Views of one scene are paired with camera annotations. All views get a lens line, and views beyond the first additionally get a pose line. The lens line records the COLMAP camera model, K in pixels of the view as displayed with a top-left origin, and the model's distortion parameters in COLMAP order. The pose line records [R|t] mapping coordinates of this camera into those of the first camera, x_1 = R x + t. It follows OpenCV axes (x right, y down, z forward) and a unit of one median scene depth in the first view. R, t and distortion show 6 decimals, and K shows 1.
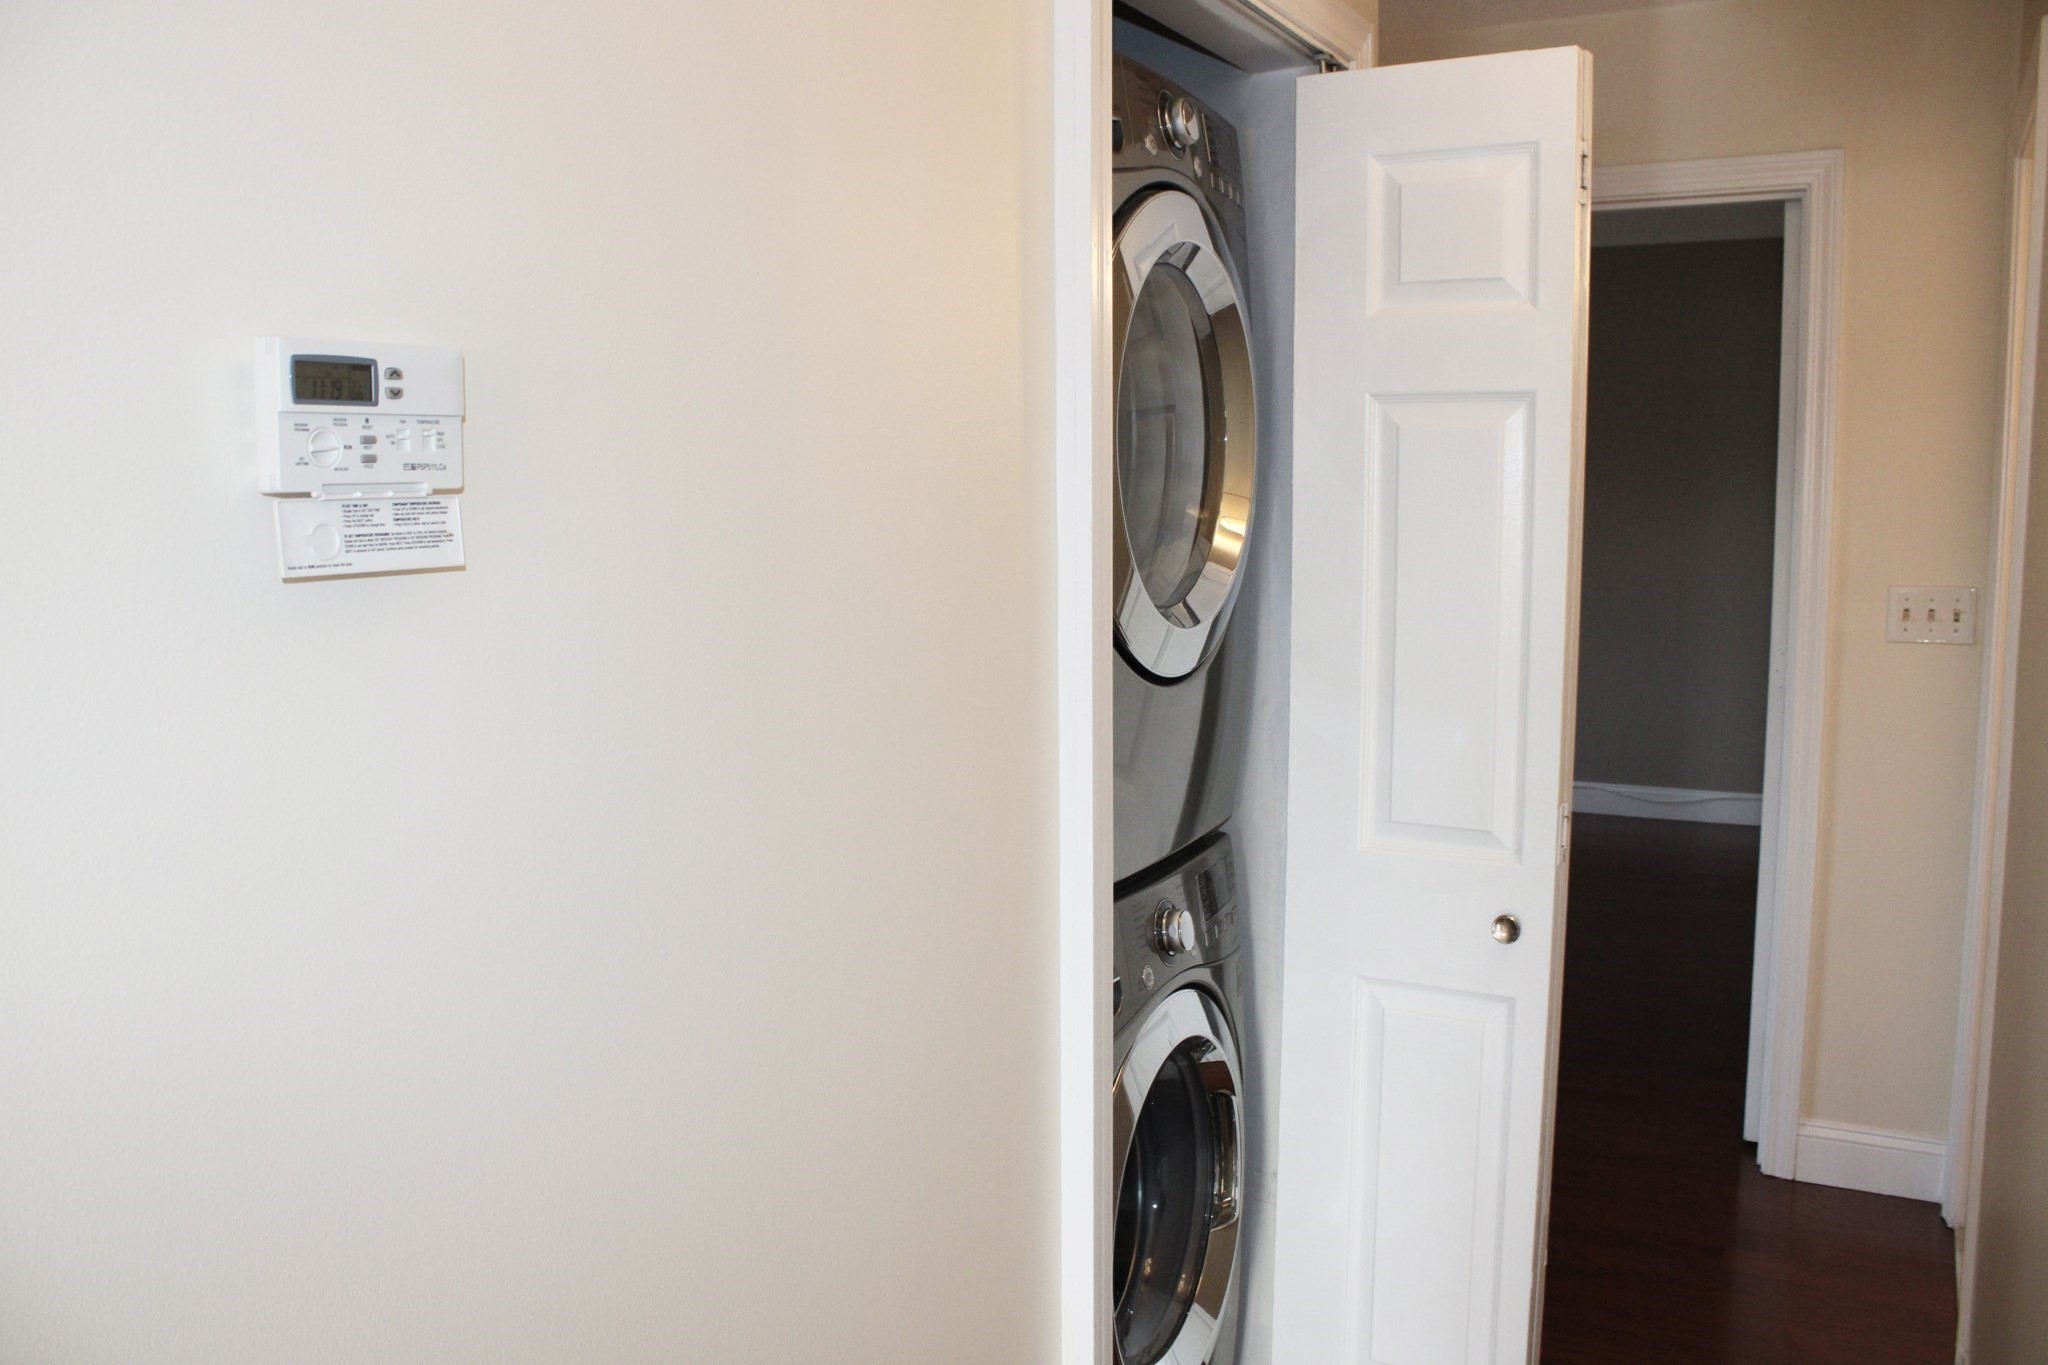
lens RADIAL K [[1700.3, 0, 1014.4], [0, 1700.3, 694.1], [0, 0, 1]] dist [-0.168304, 0.147856]
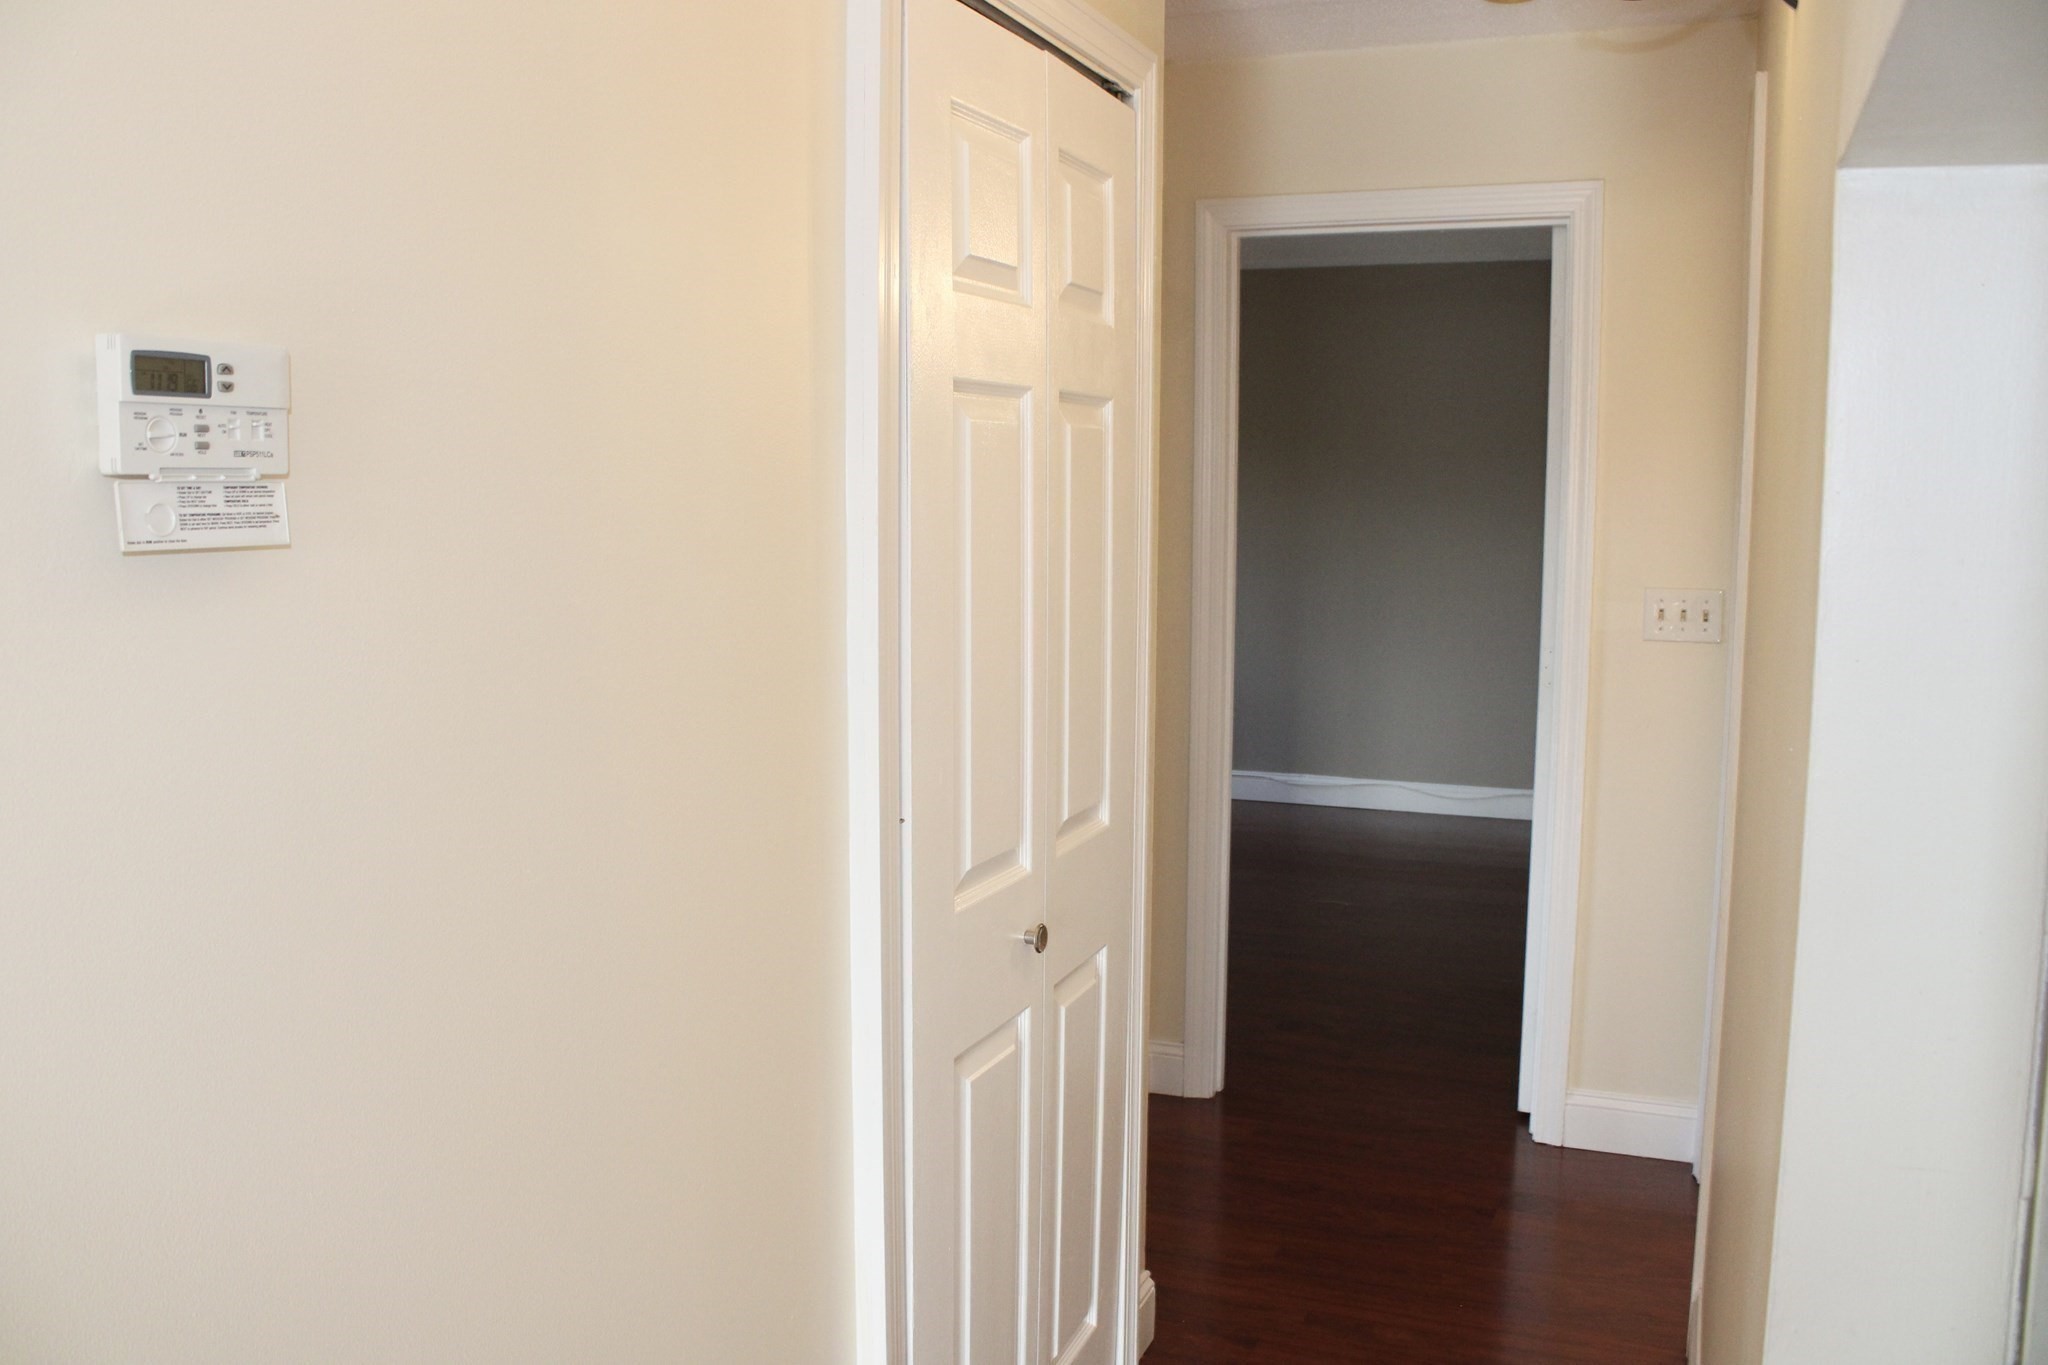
lens RADIAL K [[1700.3, 0, 1014.4], [0, 1700.3, 694.1], [0, 0, 1]] dist [-0.168304, 0.147856]
pose [[0.994413, 0.002270, 0.105535, 0.033756], [-0.002084, 0.999996, -0.001869, 0.024274], [-0.105539, 0.001639, 0.994414, -0.143428]]
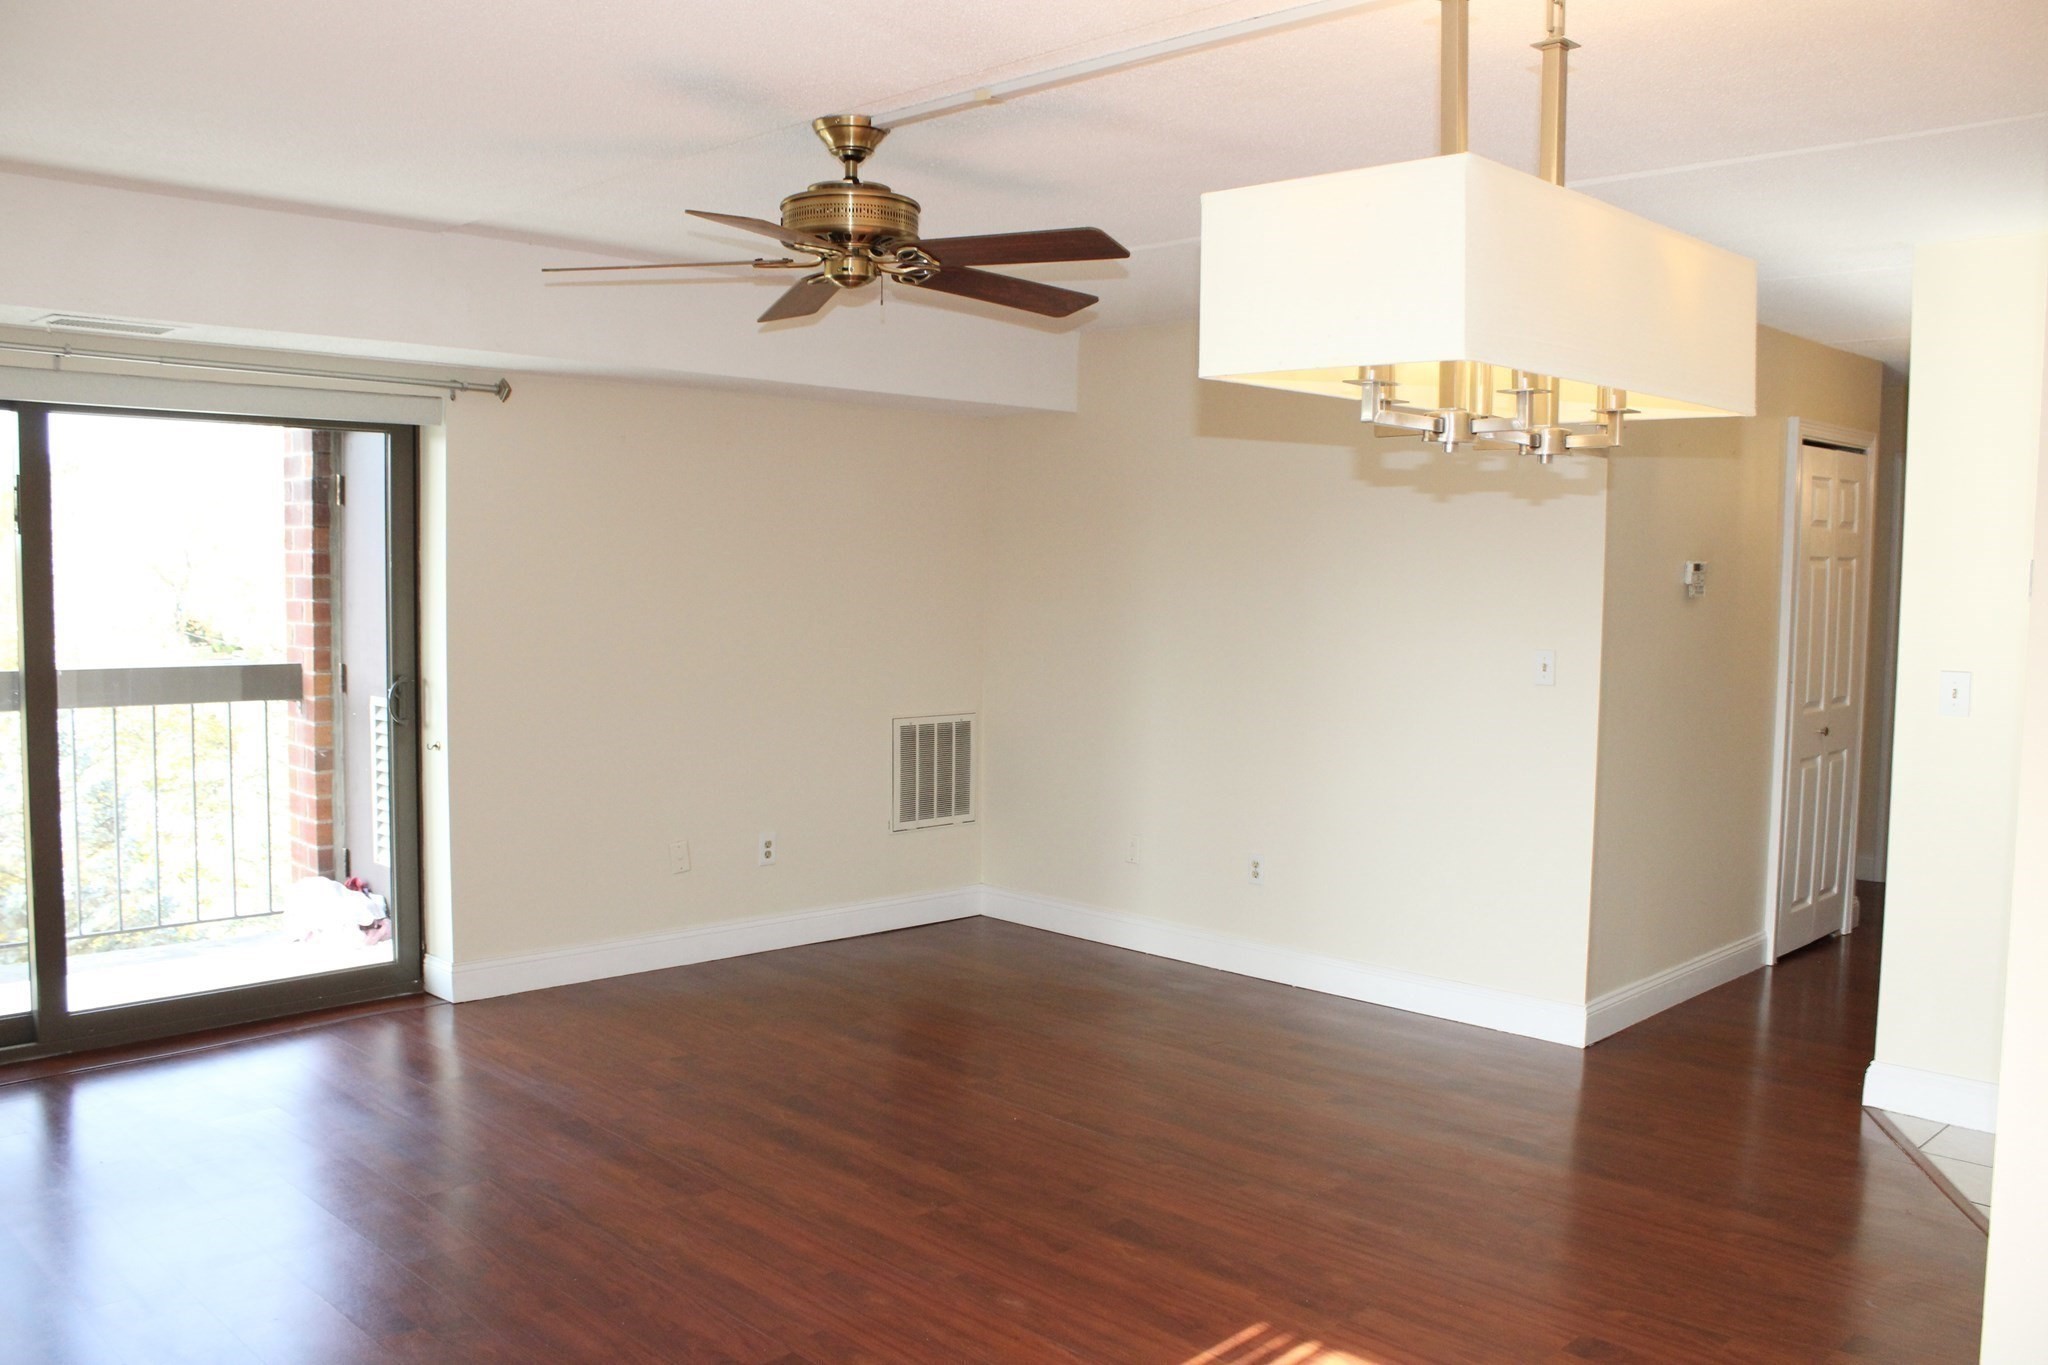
lens RADIAL K [[1700.3, 0, 1014.4], [0, 1700.3, 694.1], [0, 0, 1]] dist [-0.168304, 0.147856]
pose [[0.956367, 0.044527, -0.288755, -1.037376], [-0.057878, 0.997605, -0.037861, 0.697502], [0.286378, 0.052922, 0.956654, -5.874408]]
